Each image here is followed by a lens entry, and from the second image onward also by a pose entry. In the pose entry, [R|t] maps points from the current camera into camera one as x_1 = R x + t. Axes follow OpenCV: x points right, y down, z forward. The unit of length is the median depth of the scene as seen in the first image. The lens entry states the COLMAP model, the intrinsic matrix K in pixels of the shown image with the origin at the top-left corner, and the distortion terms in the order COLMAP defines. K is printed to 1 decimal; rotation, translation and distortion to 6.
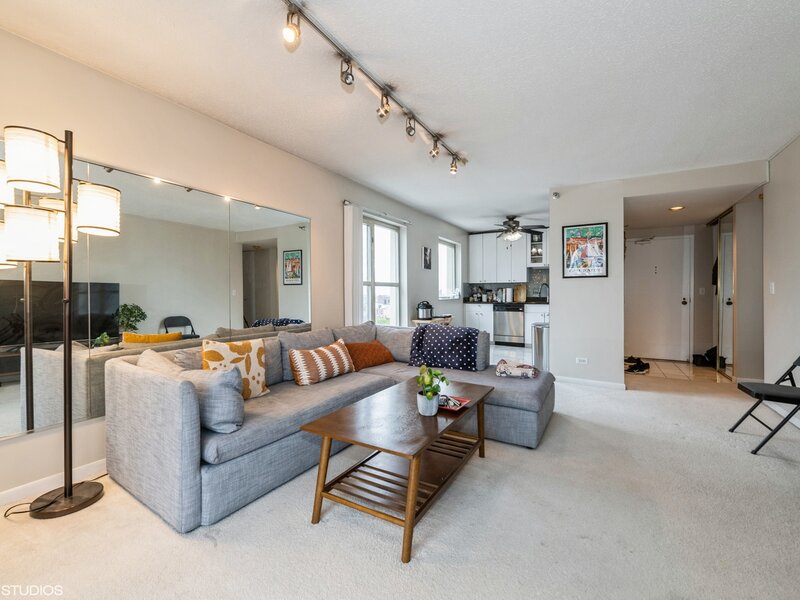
lens RADIAL K [[354.1, 0, 403.0], [0, 354.1, 297.0], [0, 0, 1]] dist [-0.000625, -0.000344]
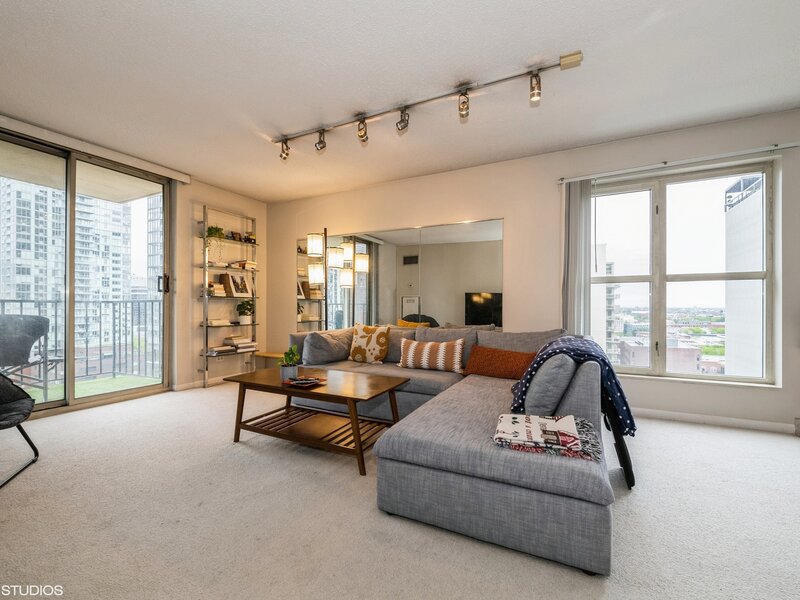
lens RADIAL K [[354.1, 0, 398.8], [0, 354.1, 305.7], [0, 0, 1]] dist [-0.000625, -0.000344]
pose [[0.050381, 0.006586, -0.998708, 0.365588], [-0.007312, 0.999954, 0.006225, 0.008344], [0.998703, 0.006989, 0.050427, 0.344330]]
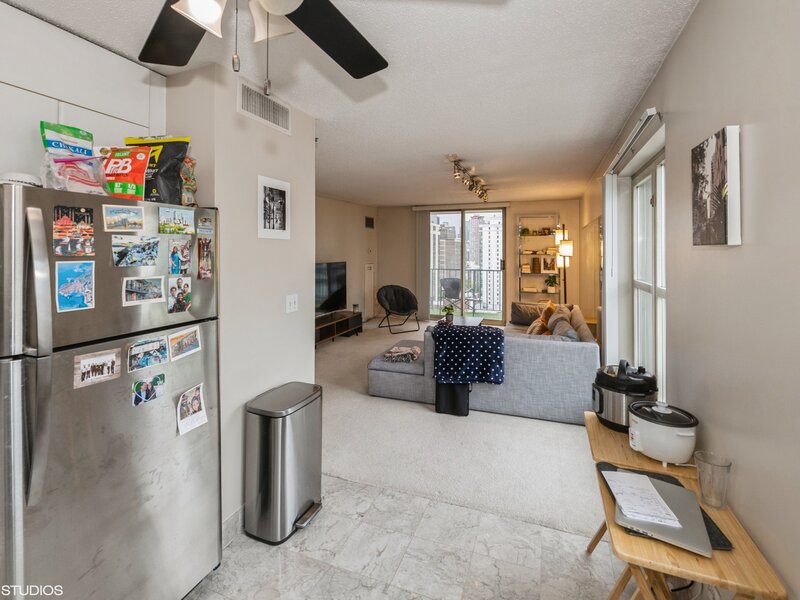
lens RADIAL K [[373.1, 0, 398.8], [0, 373.1, 247.9], [0, 0, 1]] dist [0.004526, 0.000271]
pose [[-0.988570, -0.000183, -0.150765, 0.234022], [0.000434, 0.999992, -0.004061, -0.063408], [0.150764, -0.004080, -0.988561, 0.988649]]
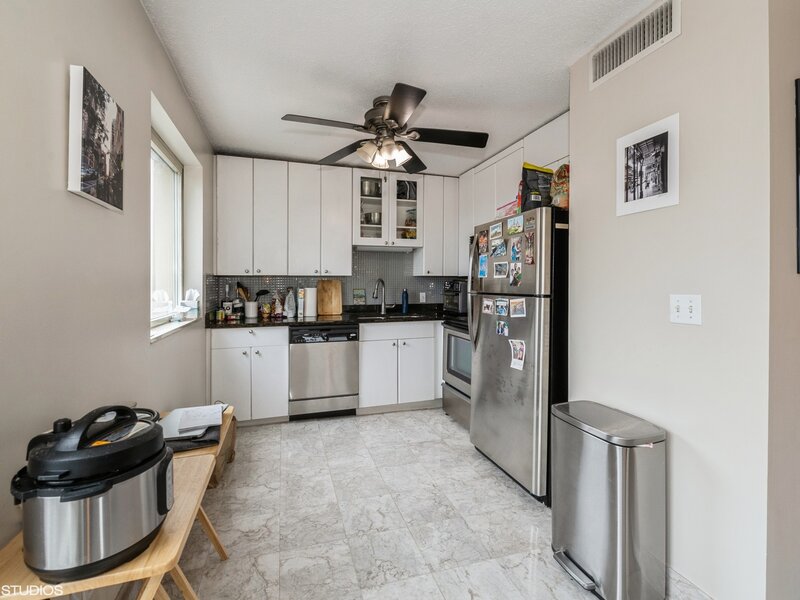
lens RADIAL K [[354.1, 0, 391.3], [0, 354.1, 280.3], [0, 0, 1]] dist [-0.000625, -0.000344]
pose [[0.674193, 0.006236, 0.738529, 0.027751], [0.006438, 0.999877, -0.014320, -0.028264], [-0.738527, 0.014409, 0.674070, 0.625294]]
